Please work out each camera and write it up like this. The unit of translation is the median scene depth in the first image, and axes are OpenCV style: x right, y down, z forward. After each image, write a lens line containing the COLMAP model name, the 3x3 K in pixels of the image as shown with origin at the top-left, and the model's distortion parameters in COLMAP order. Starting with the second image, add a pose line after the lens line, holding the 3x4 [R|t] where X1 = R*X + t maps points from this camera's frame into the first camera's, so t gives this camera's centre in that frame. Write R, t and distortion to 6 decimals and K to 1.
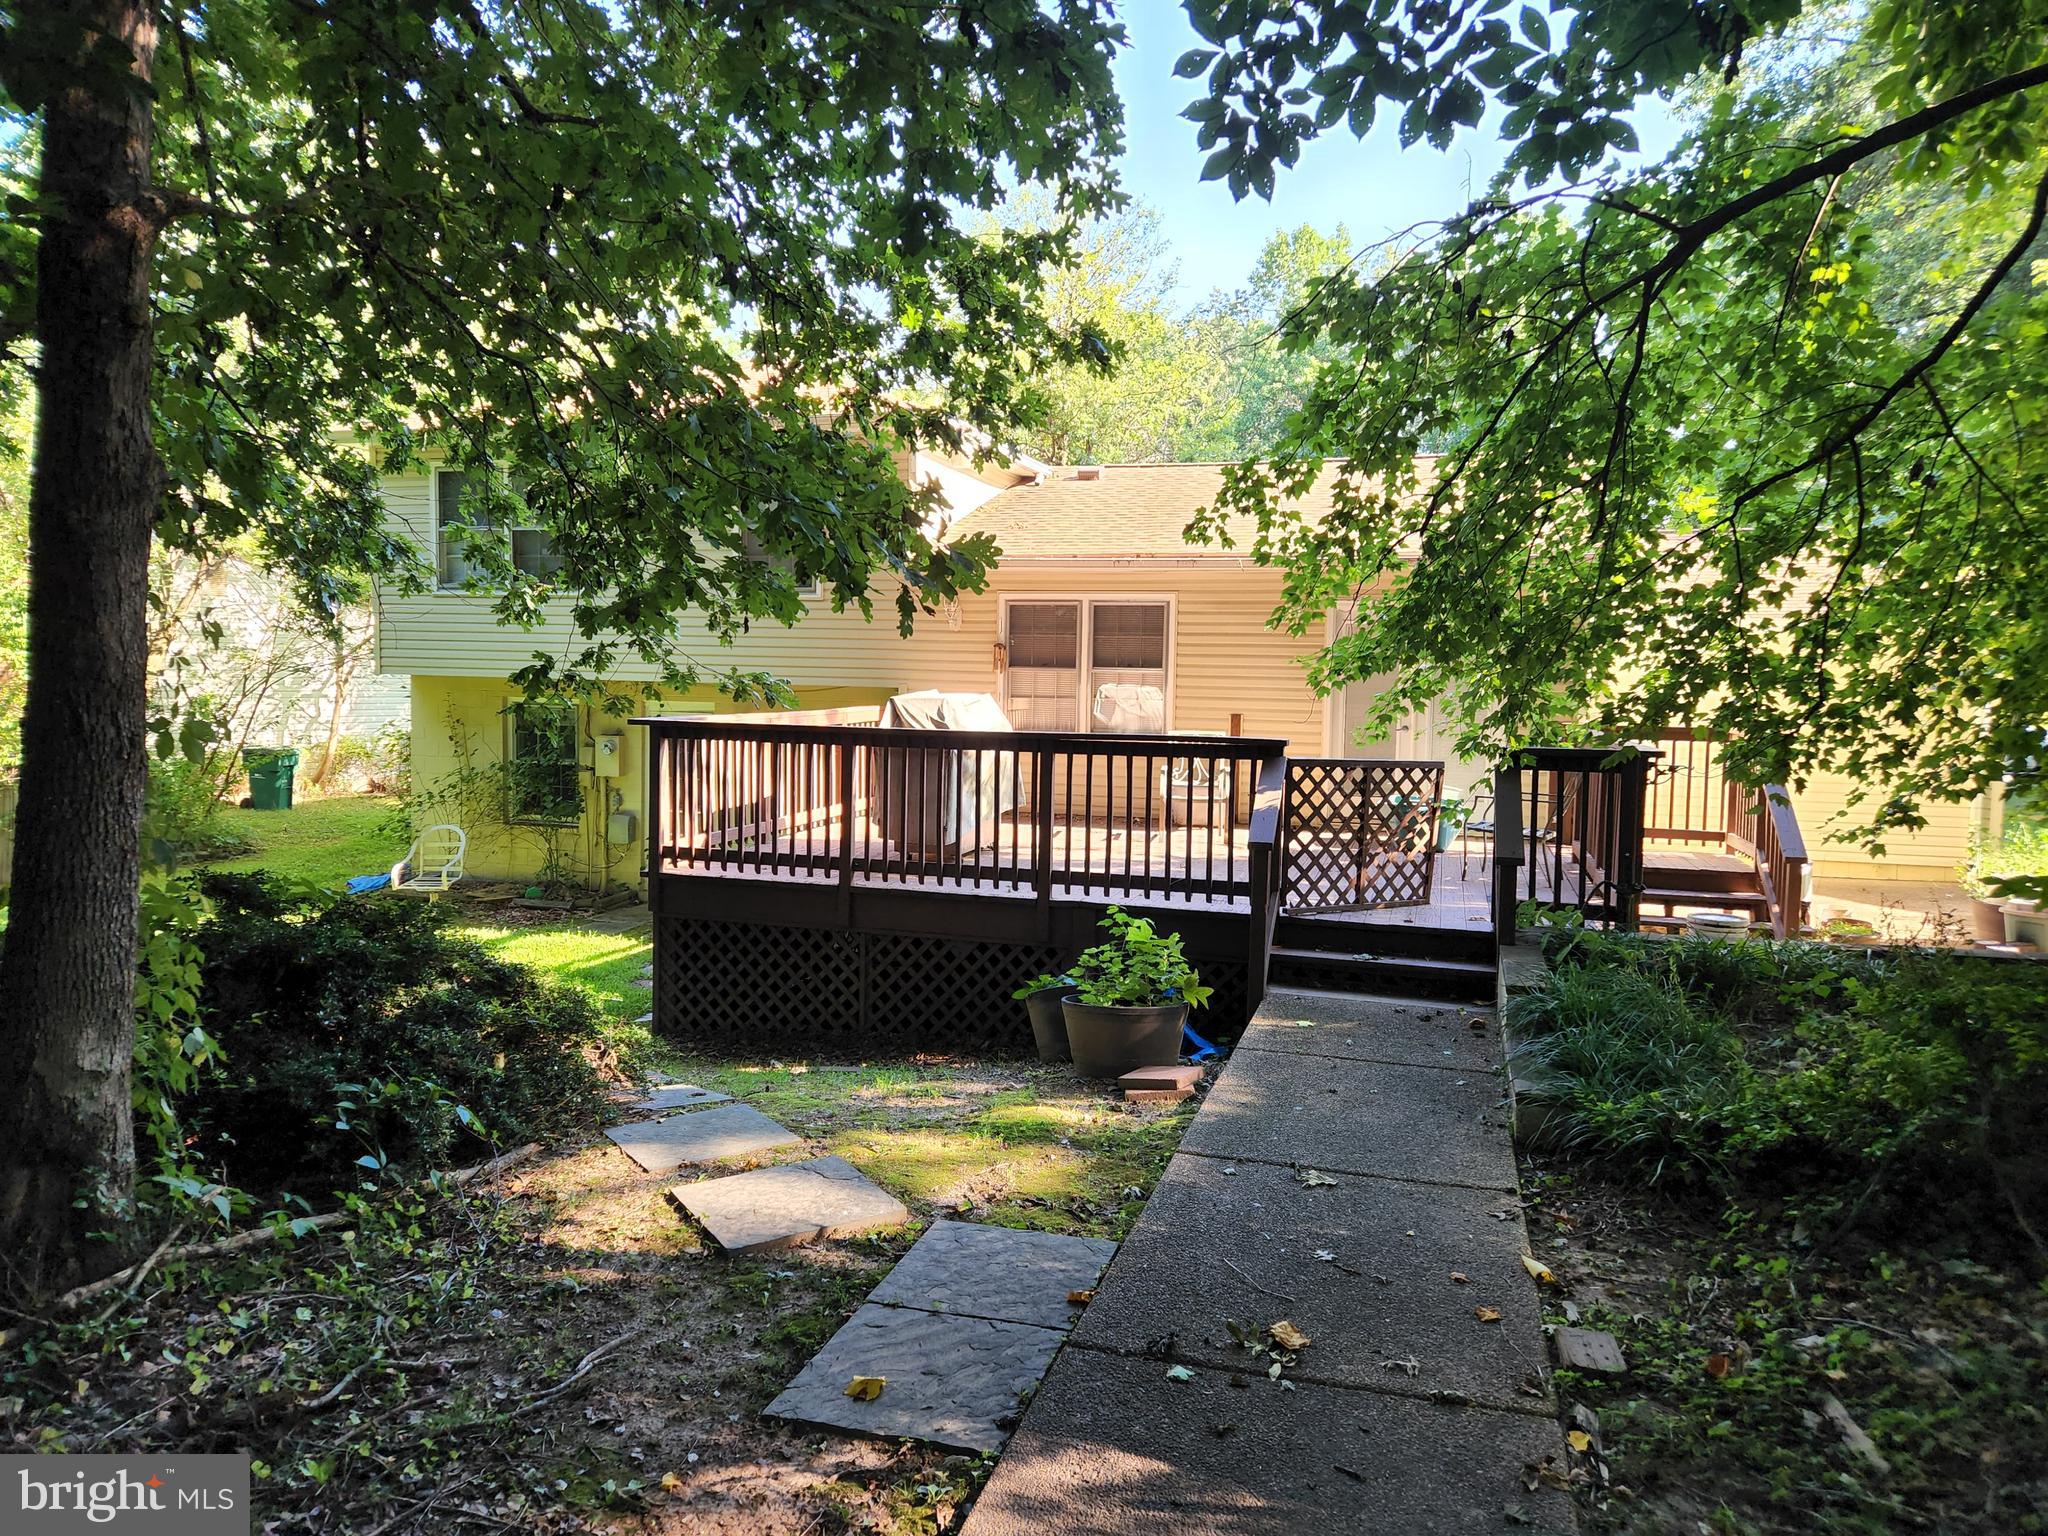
lens RADIAL K [[1338.4, 0, 1013.3], [0, 1338.4, 763.3], [0, 0, 1]] dist [0.058006, -0.049202]
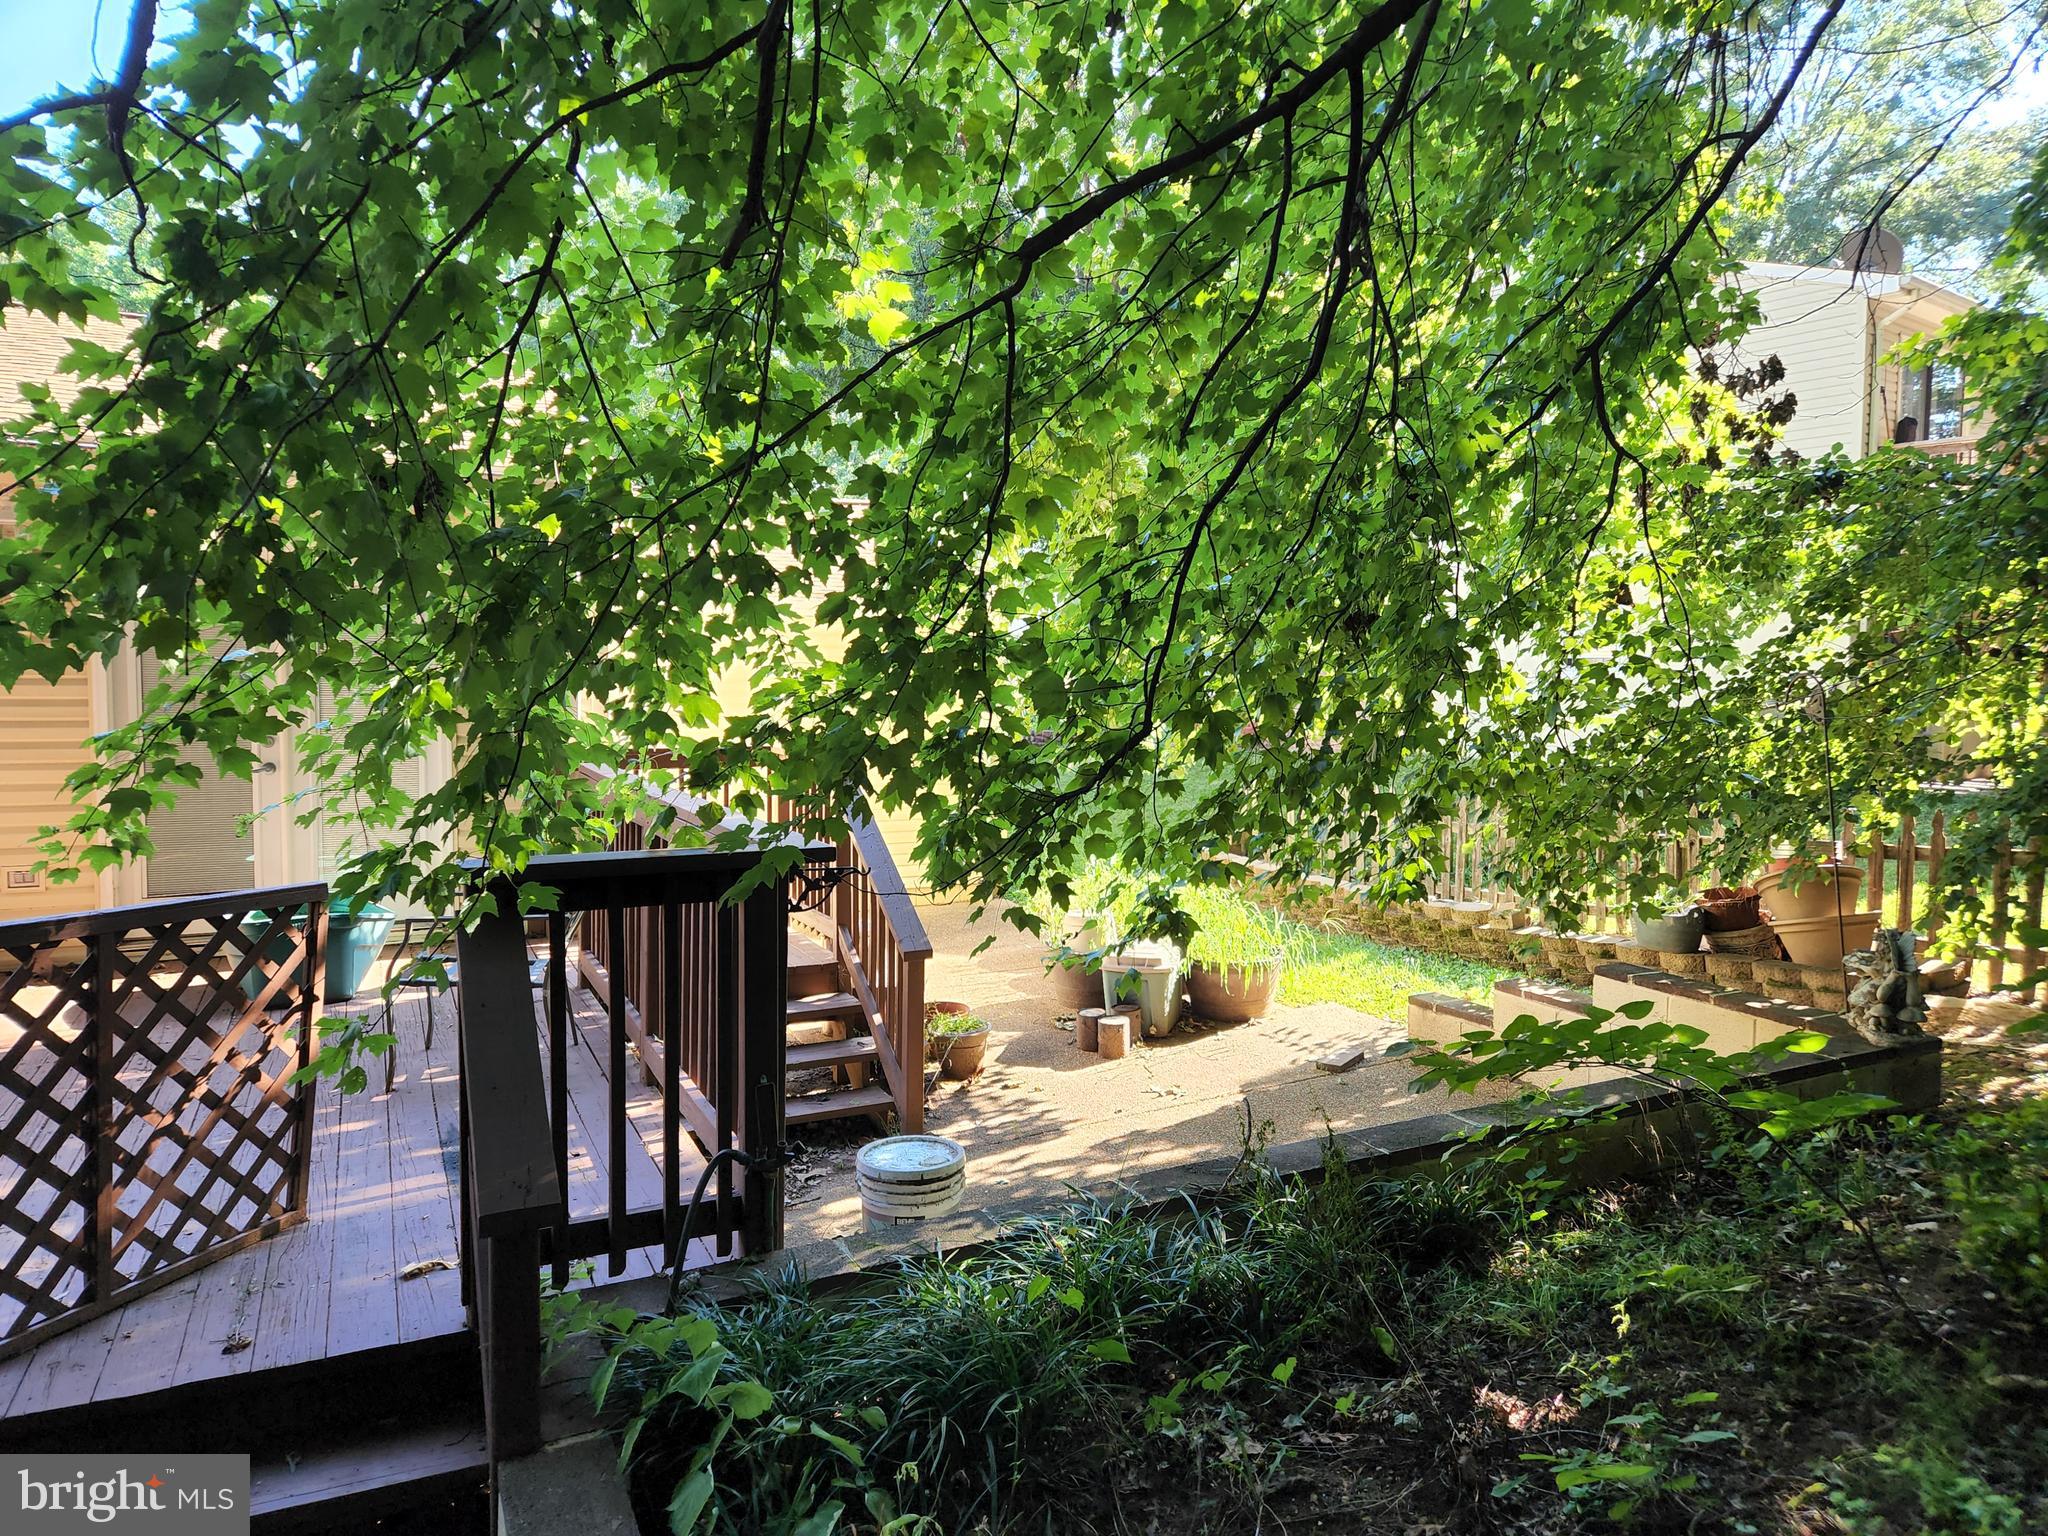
lens RADIAL K [[1338.4, 0, 1013.3], [0, 1338.4, 763.3], [0, 0, 1]] dist [0.058006, -0.049202]
pose [[0.727884, -0.054079, 0.683564, 0.214697], [0.050771, 0.998399, 0.024924, -0.043028], [-0.683818, 0.016564, 0.729465, 0.615433]]
